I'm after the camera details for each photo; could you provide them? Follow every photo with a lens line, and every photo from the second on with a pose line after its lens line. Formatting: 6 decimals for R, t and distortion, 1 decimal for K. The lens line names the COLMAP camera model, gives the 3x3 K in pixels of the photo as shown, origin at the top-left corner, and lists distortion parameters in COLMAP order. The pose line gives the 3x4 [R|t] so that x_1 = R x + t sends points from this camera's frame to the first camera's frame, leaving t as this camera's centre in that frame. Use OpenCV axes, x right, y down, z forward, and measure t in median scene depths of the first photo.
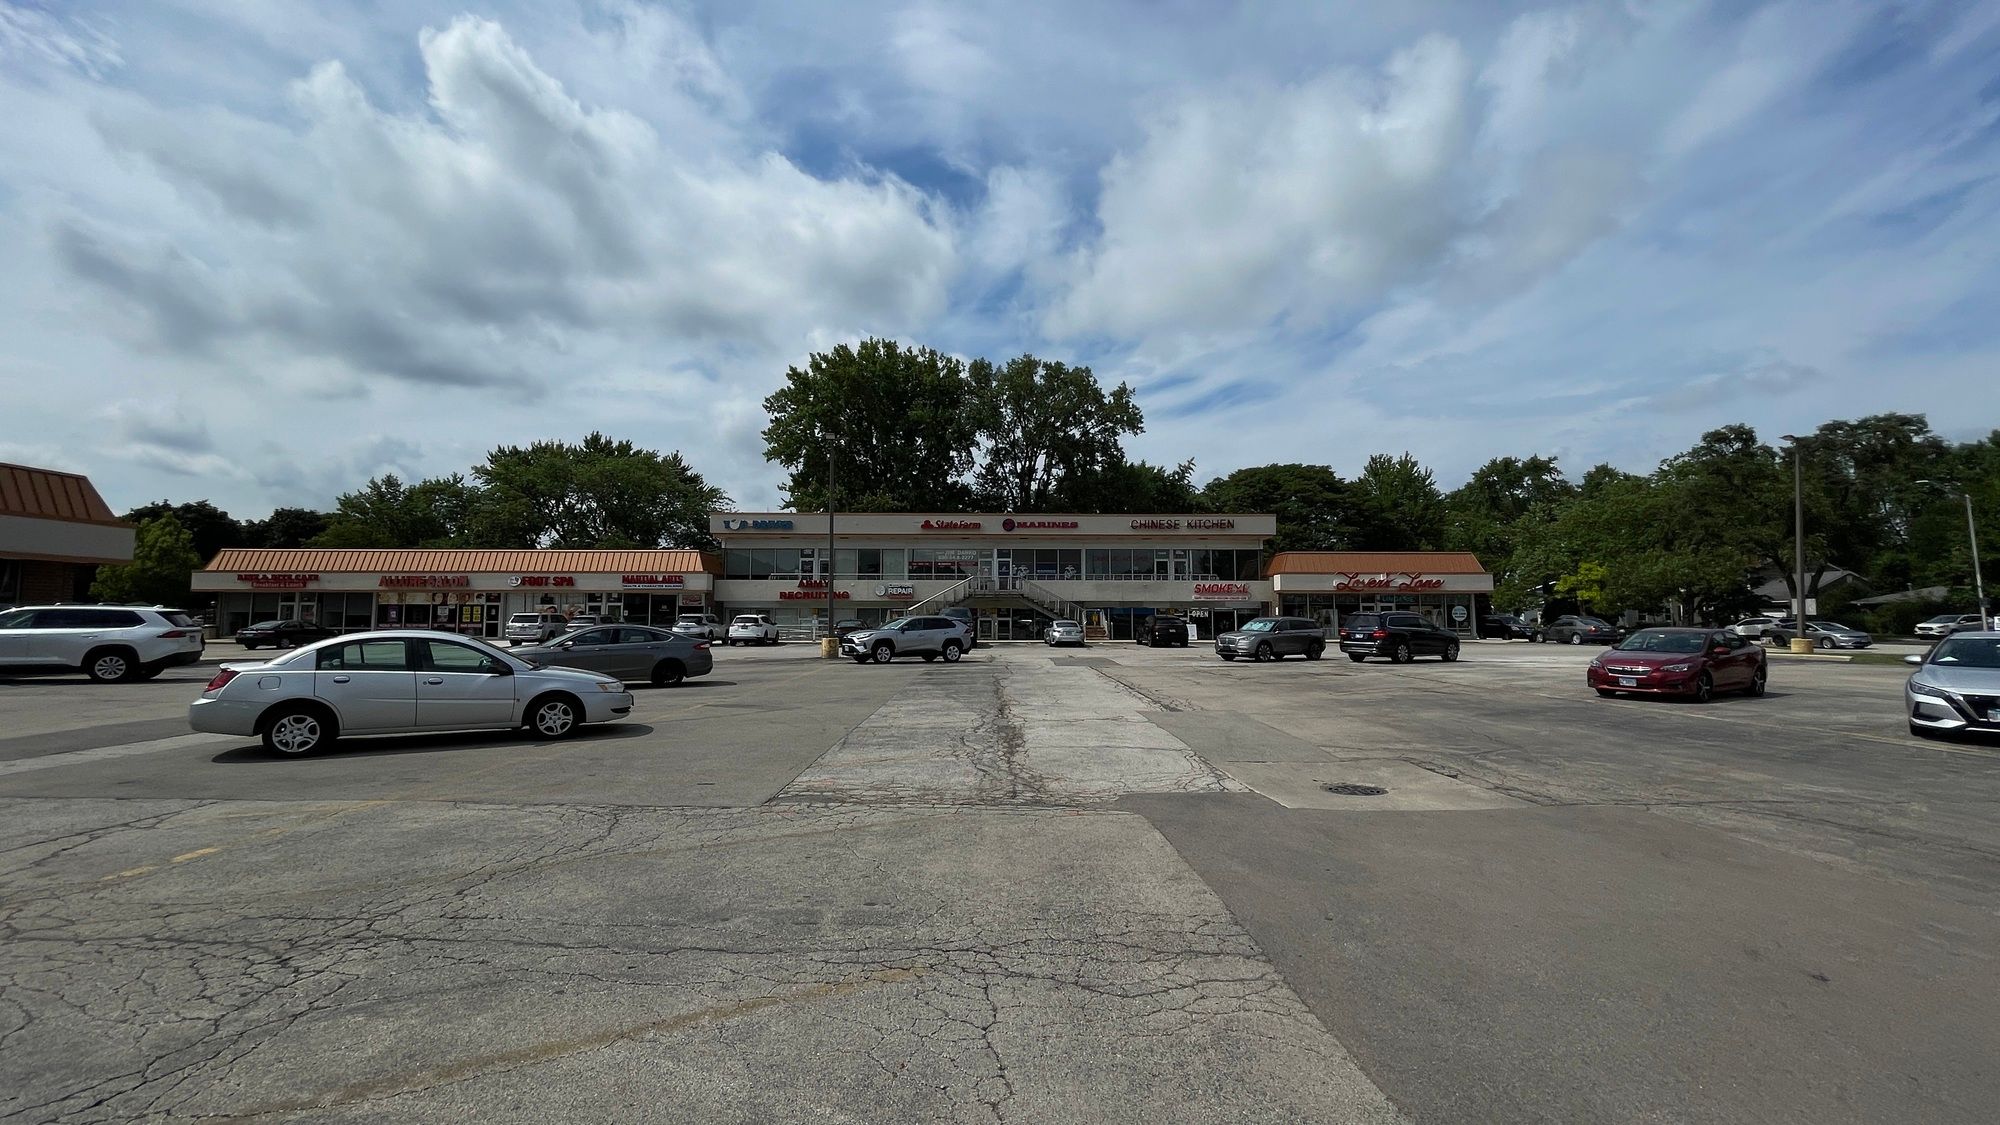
lens RADIAL K [[917.6, 0, 1000.0], [0, 917.6, 562.5], [0, 0, 1]] dist [0.000529, 0.000073]
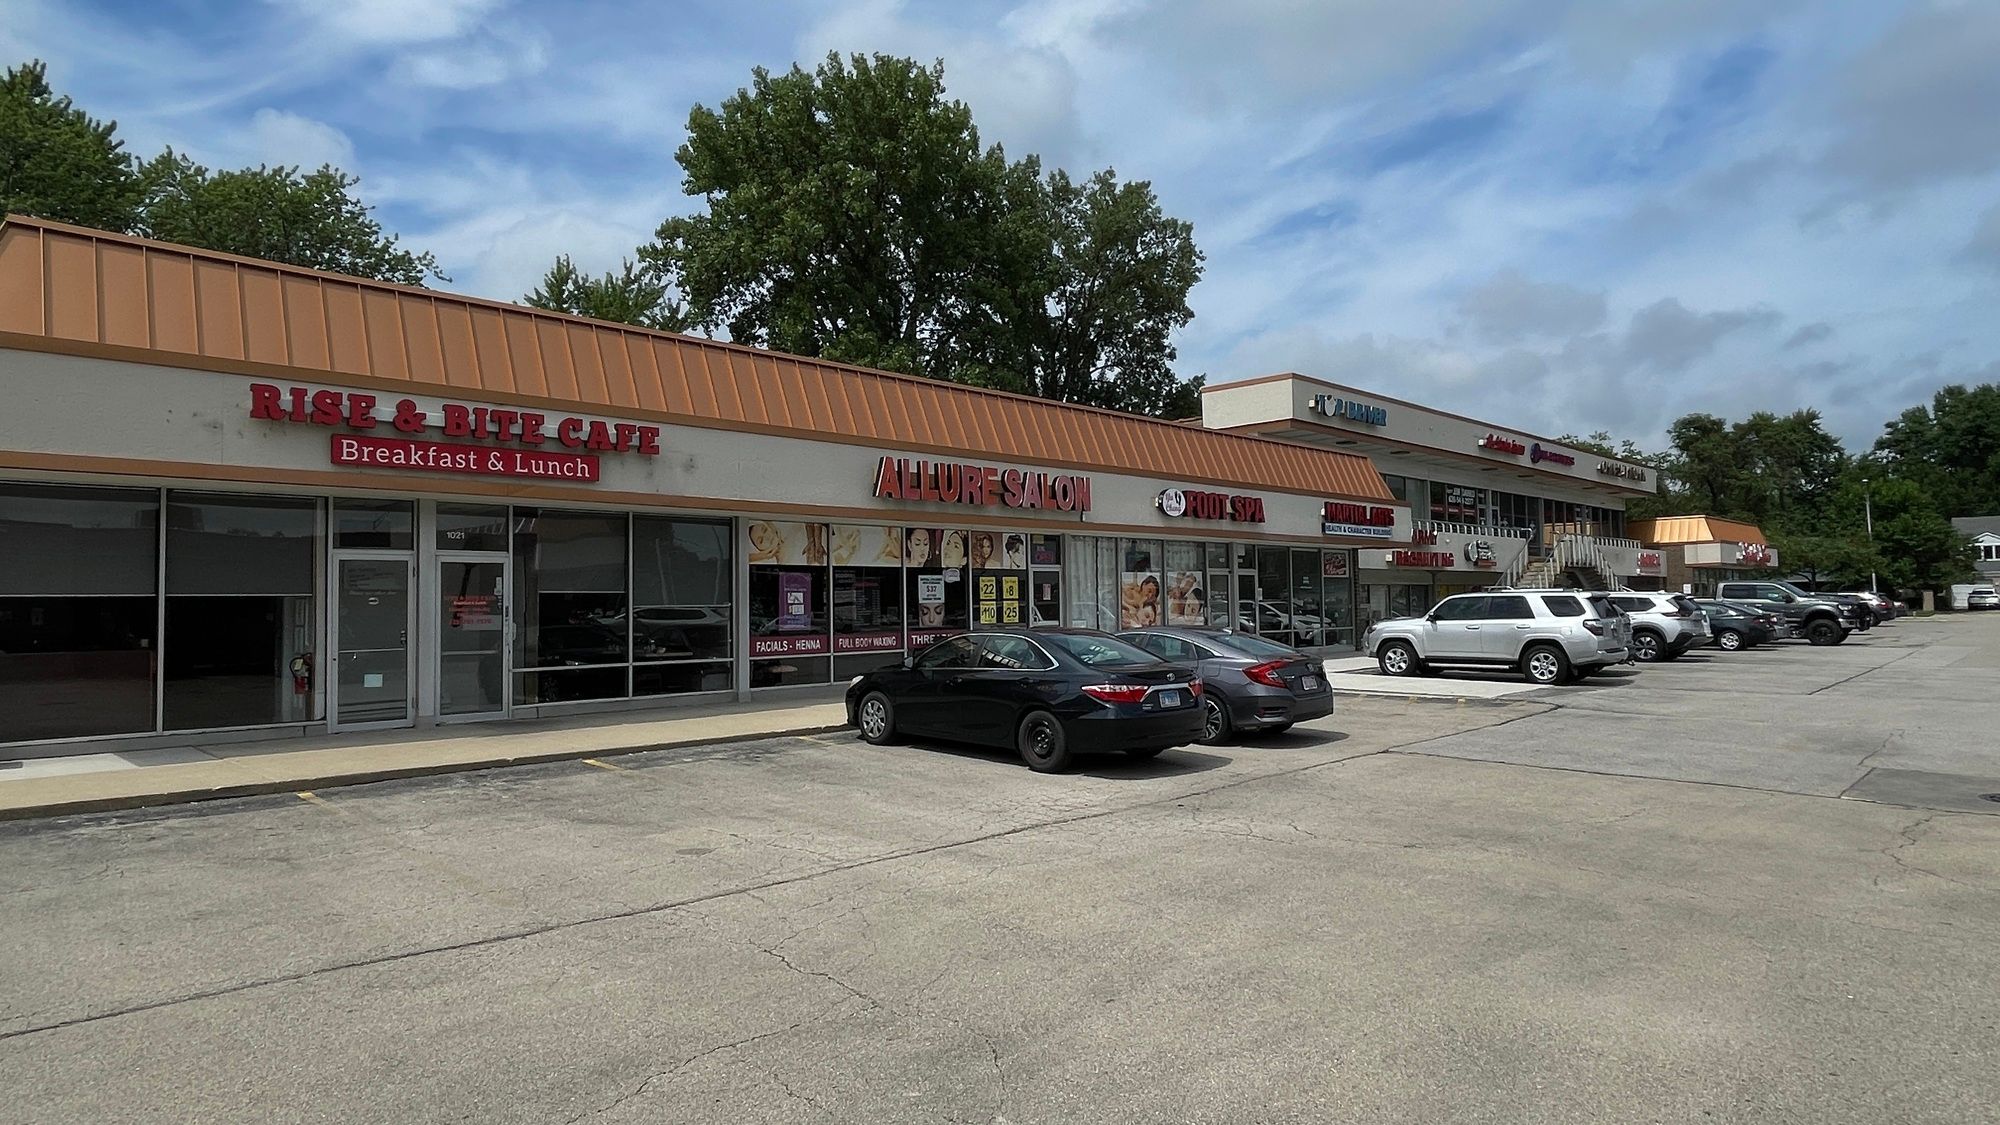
lens RADIAL K [[1121.2, 0, 1000.0], [0, 1121.2, 562.5], [0, 0, 1]] dist [-0.001719, -0.000234]
pose [[0.722956, 0.013805, 0.690756, -0.844245], [-0.035160, 0.999240, 0.016828, 0.036899], [-0.689999, -0.036453, 0.722892, 0.720031]]
